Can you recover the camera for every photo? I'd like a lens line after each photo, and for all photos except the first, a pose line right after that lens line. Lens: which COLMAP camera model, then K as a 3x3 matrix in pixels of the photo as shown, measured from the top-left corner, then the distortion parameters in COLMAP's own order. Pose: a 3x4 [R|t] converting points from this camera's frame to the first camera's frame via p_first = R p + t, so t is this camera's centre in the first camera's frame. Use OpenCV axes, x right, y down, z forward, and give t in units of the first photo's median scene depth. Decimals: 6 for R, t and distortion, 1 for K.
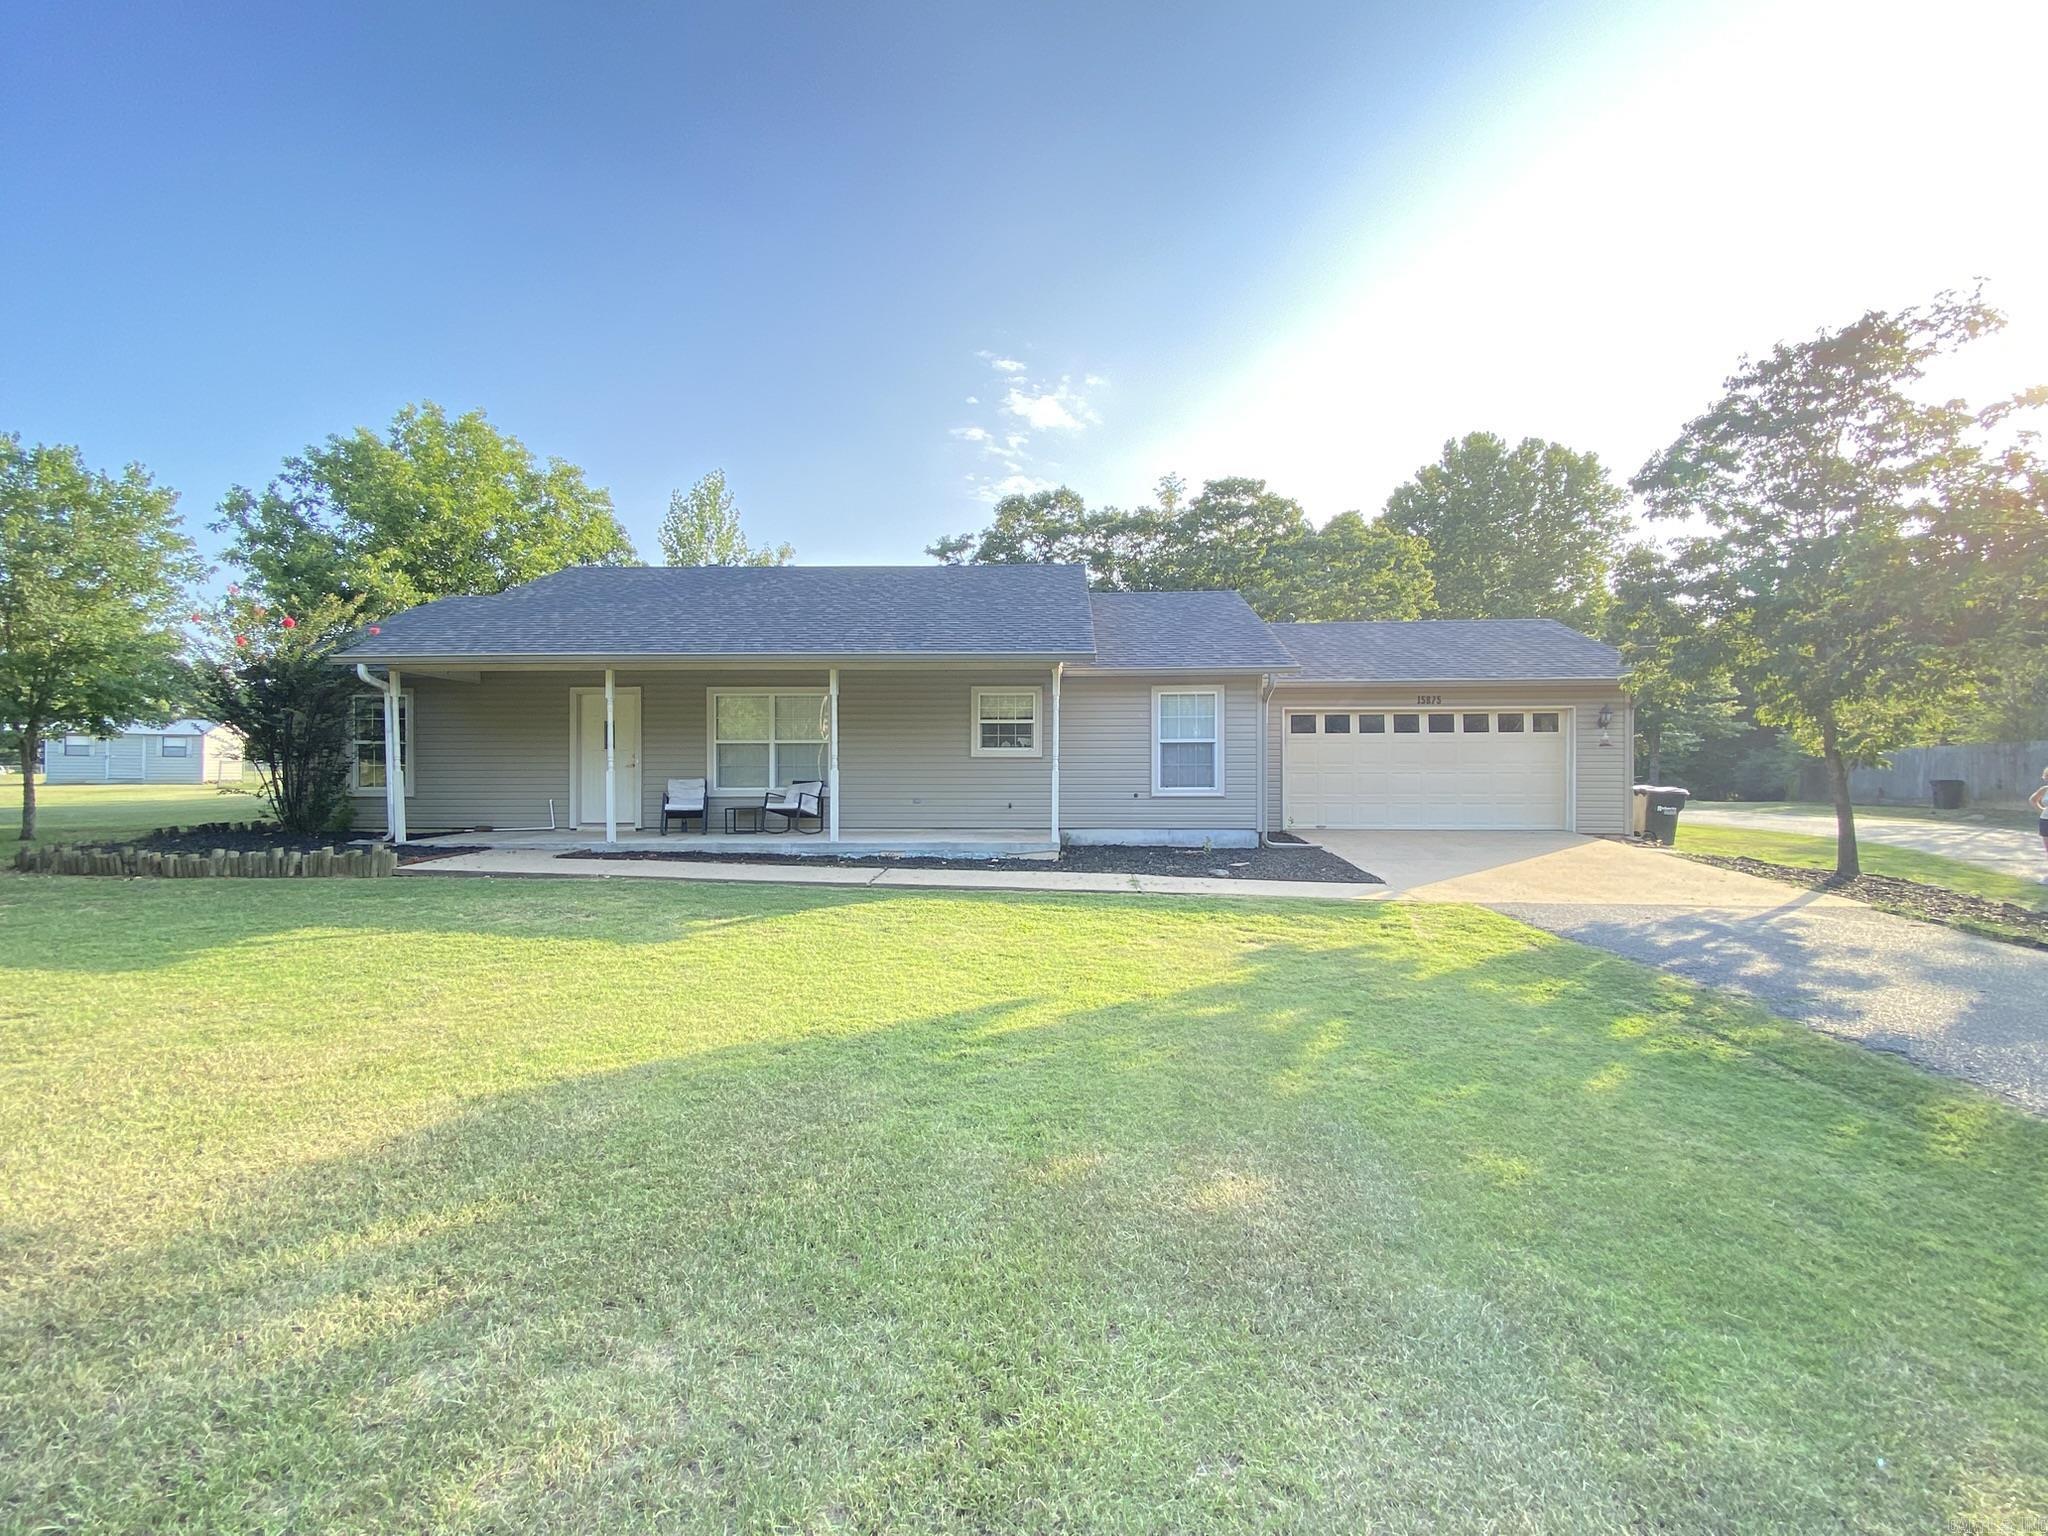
lens RADIAL K [[919.2, 0, 1025.4], [0, 919.2, 763.1], [0, 0, 1]] dist [-0.002351, -0.000094]
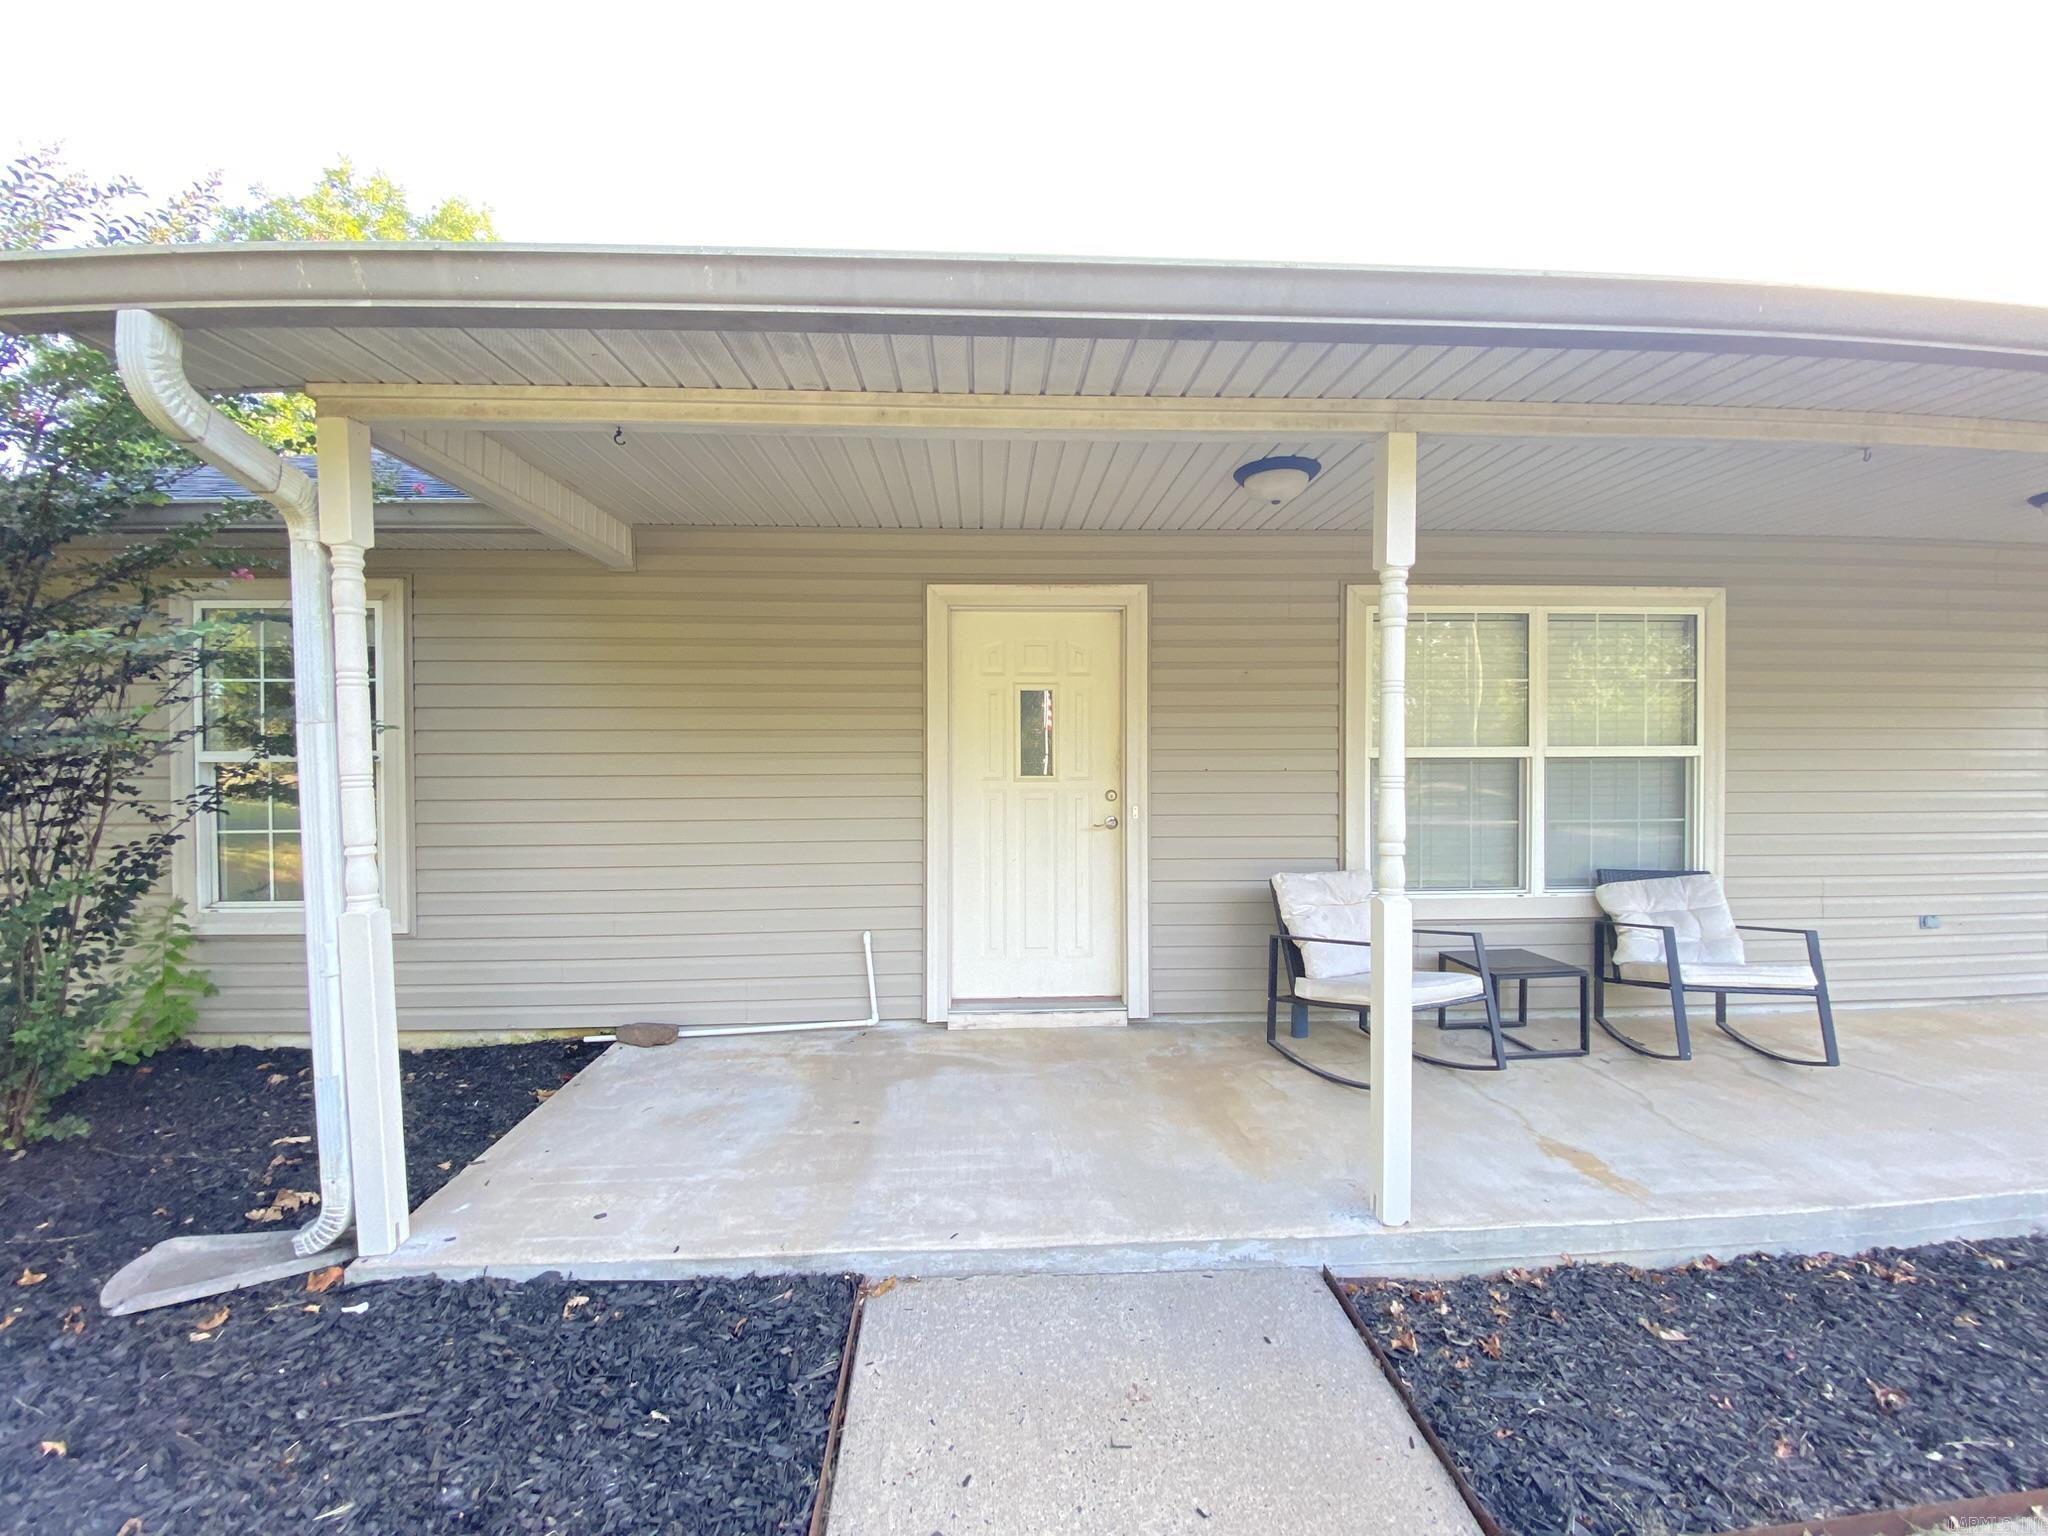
lens RADIAL K [[834.4, 0, 1023.8], [0, 834.4, 781.8], [0, 0, 1]] dist [0.006269, -0.015557]
pose [[0.995098, -0.005703, 0.098726, -0.505550], [0.006770, 0.999922, -0.010482, -0.010204], [-0.098659, 0.011099, 0.995059, 0.727341]]
